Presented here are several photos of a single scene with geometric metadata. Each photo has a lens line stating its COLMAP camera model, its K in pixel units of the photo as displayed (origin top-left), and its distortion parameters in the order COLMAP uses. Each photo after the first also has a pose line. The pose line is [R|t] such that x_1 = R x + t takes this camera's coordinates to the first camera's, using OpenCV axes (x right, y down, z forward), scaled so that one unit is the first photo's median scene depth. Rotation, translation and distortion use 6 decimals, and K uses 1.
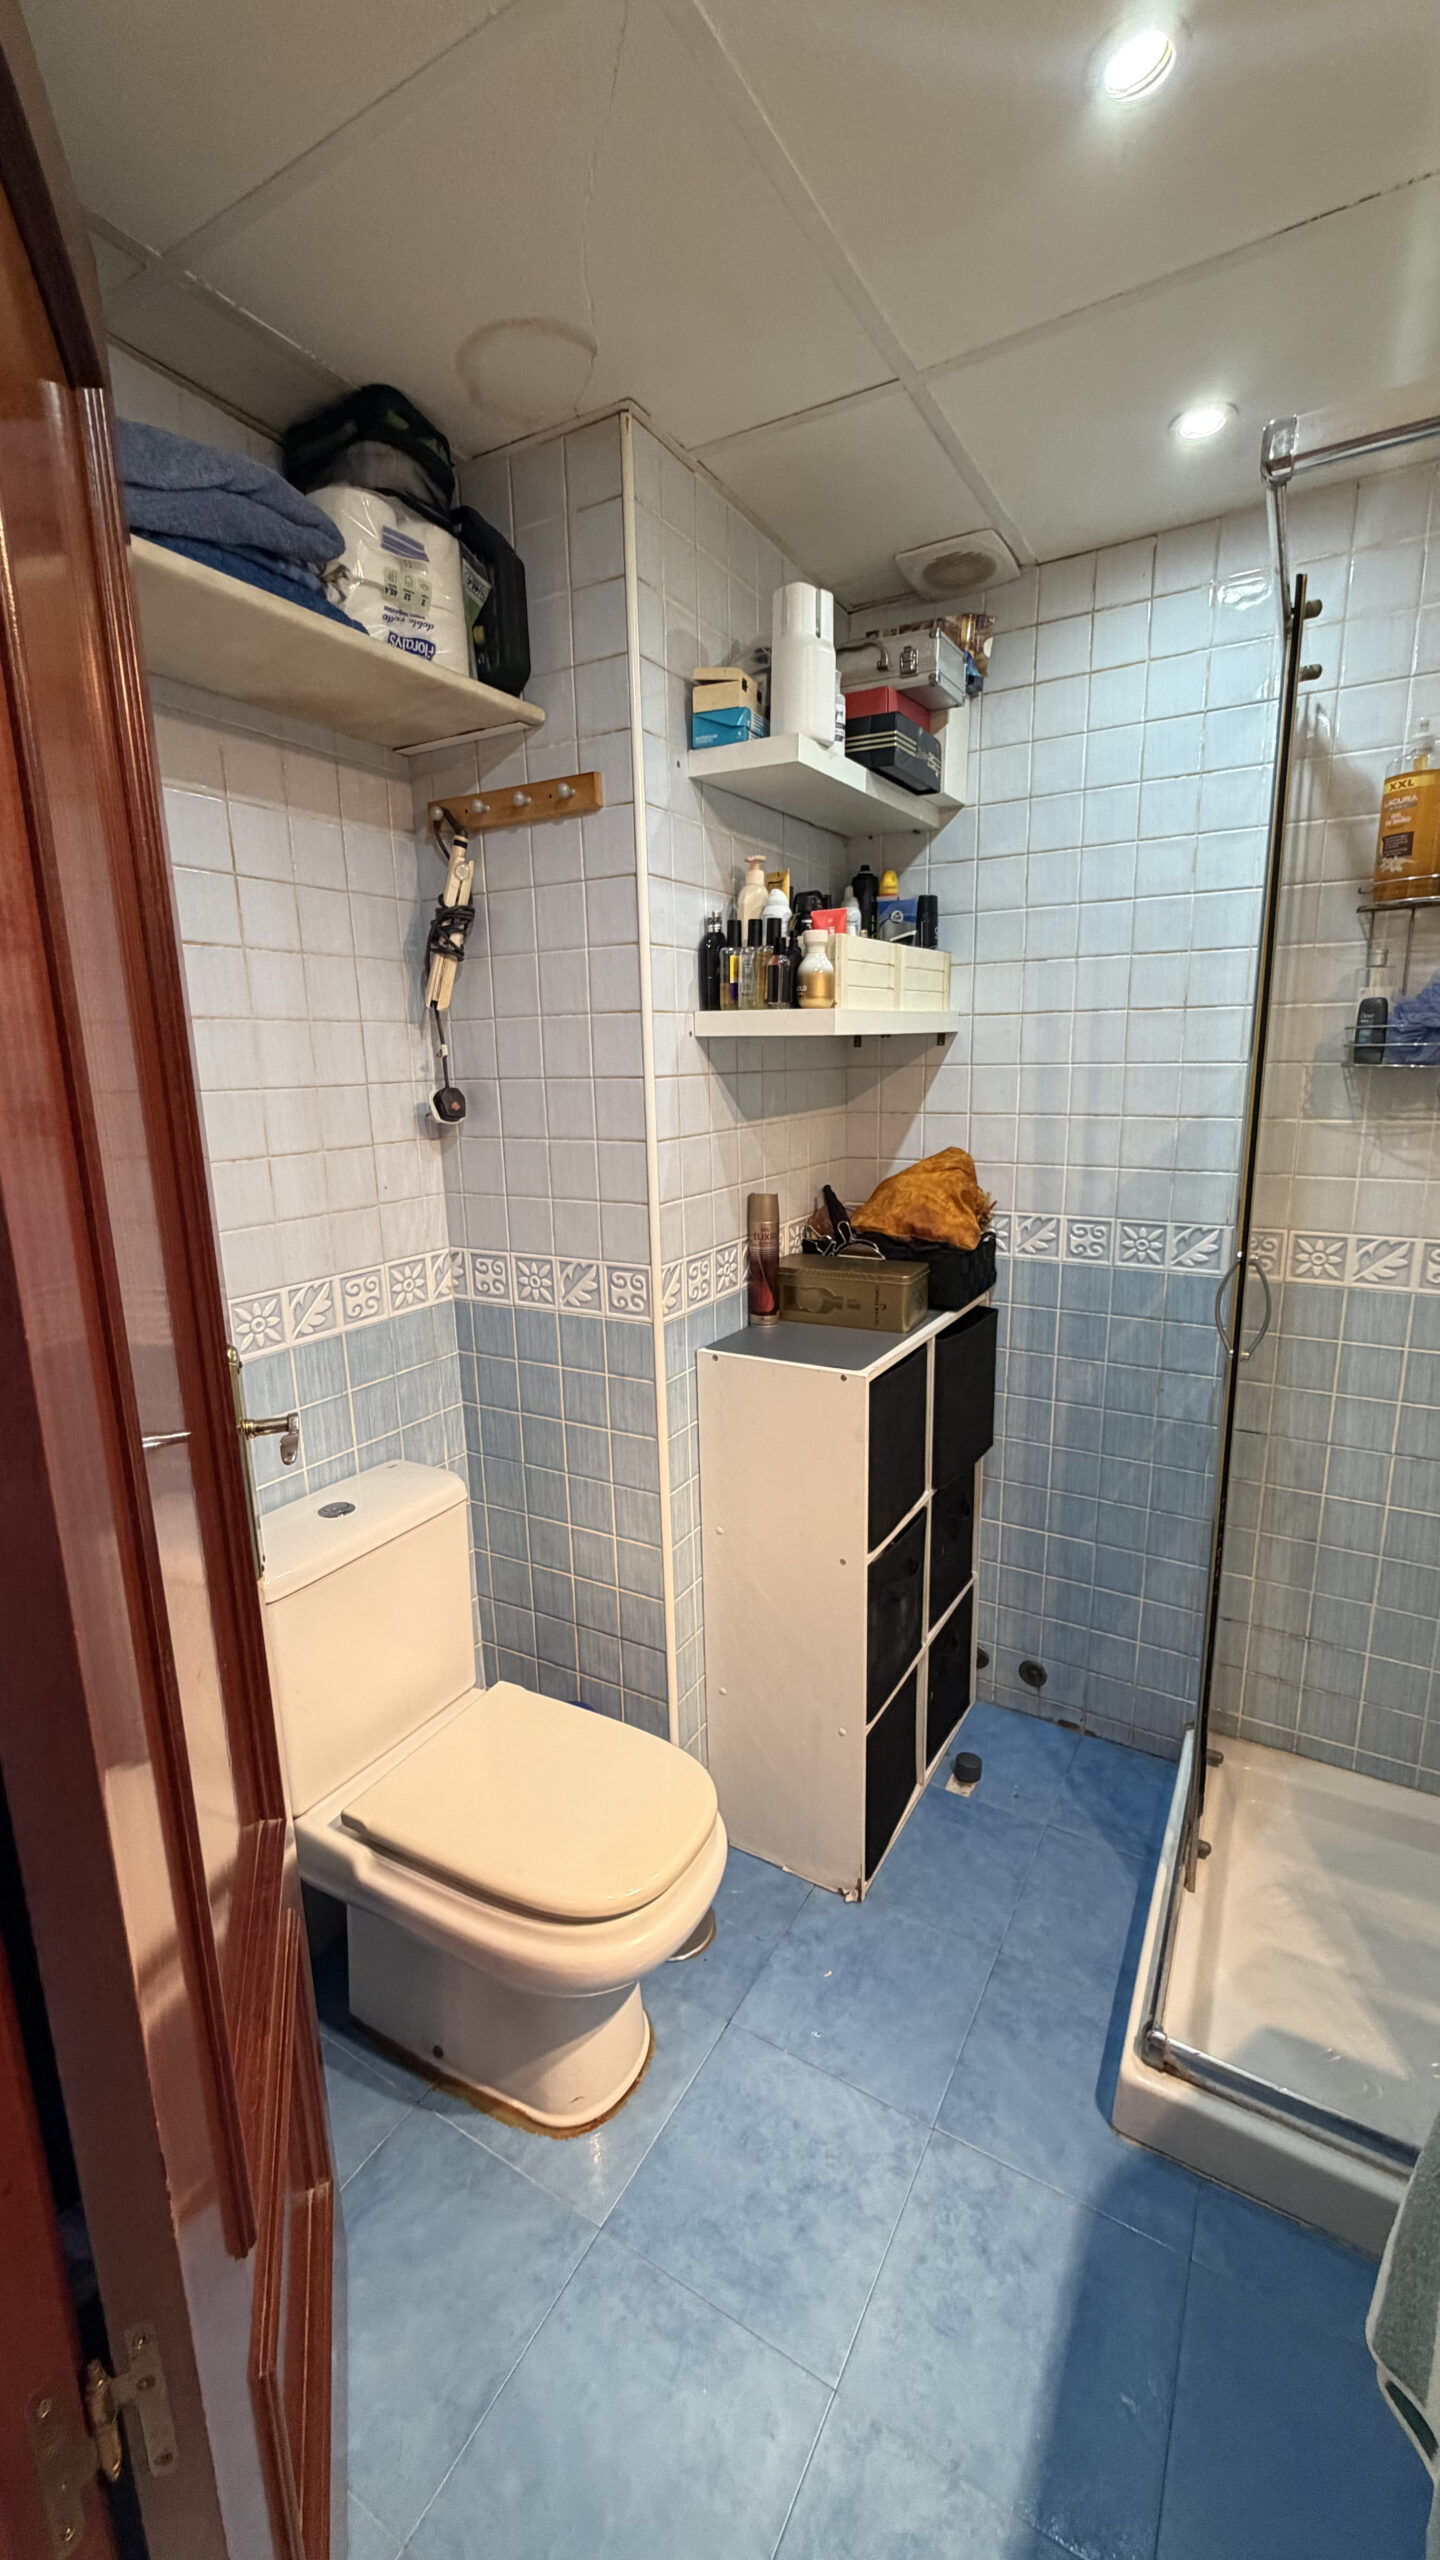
lens RADIAL K [[1020.0, 0, 720.8], [0, 1020.0, 1273.5], [0, 0, 1]] dist [-0.000193, 0.000684]
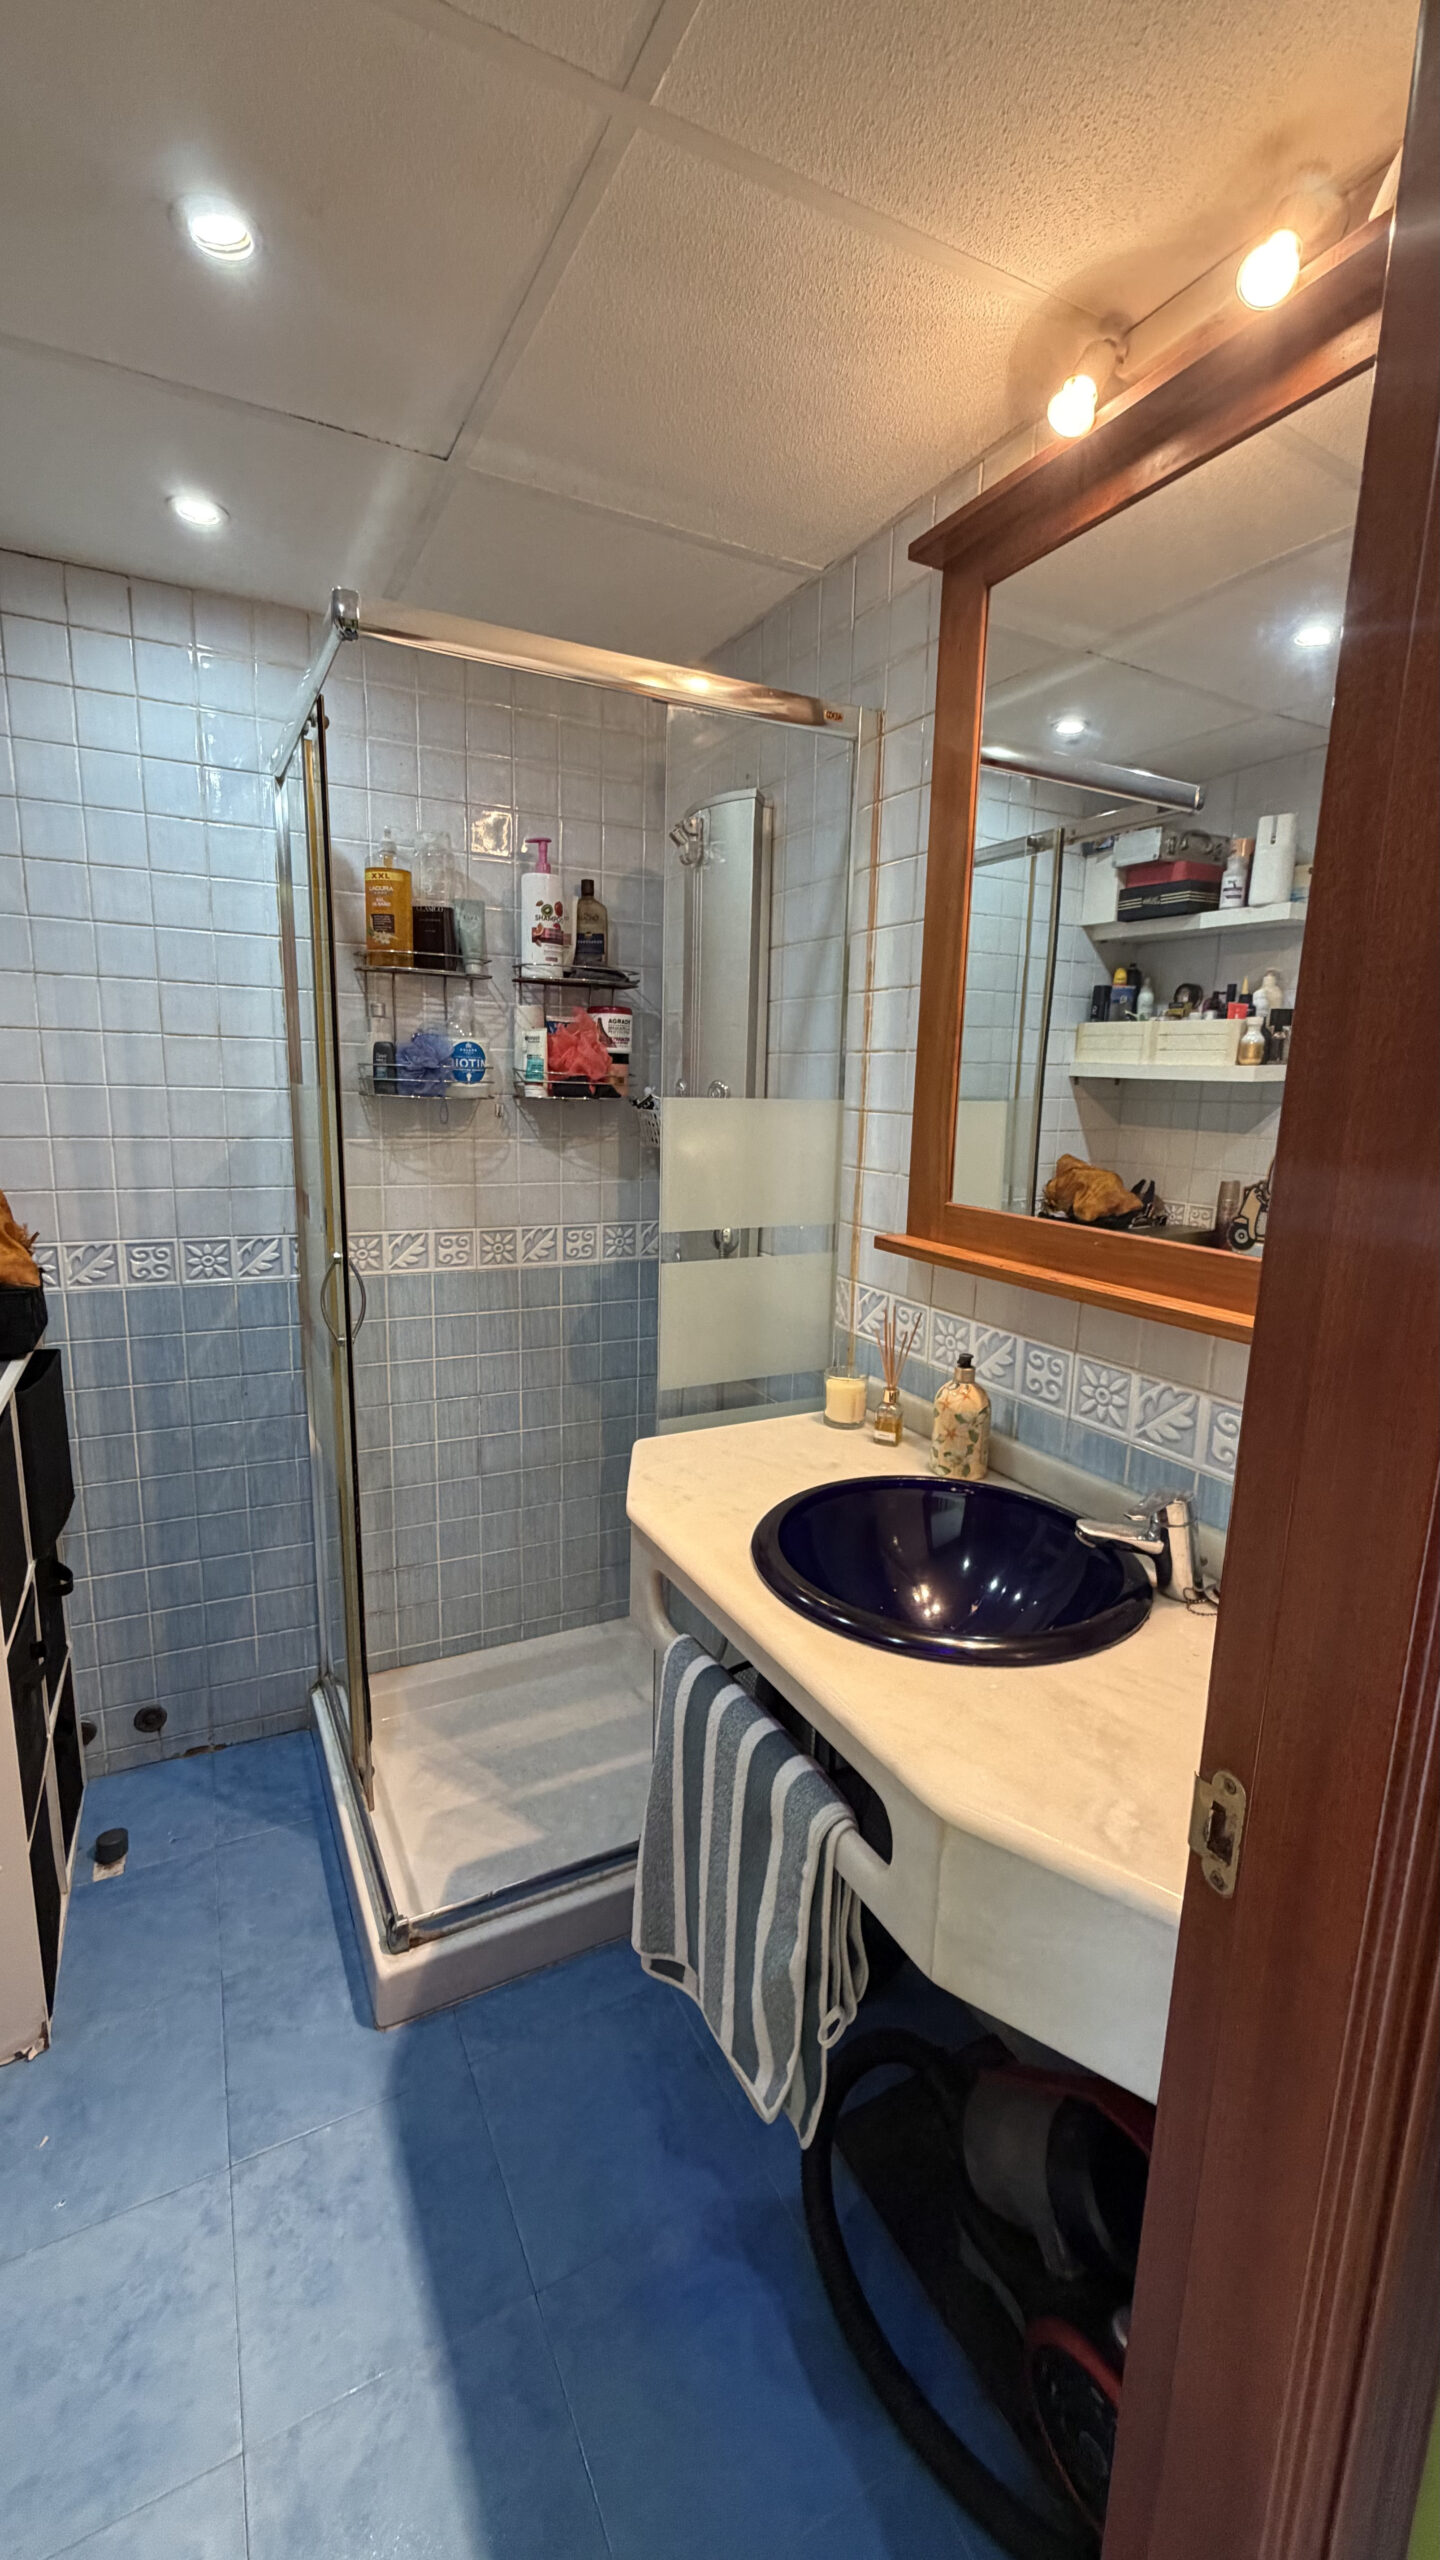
lens RADIAL K [[1020.0, 0, 711.6], [0, 1020.0, 1278.3], [0, 0, 1]] dist [-0.000193, 0.000684]
pose [[0.532148, -0.125720, 0.837265, -0.196767], [0.139086, 0.988460, 0.060022, -0.001479], [-0.835149, 0.084511, 0.543493, 0.004851]]
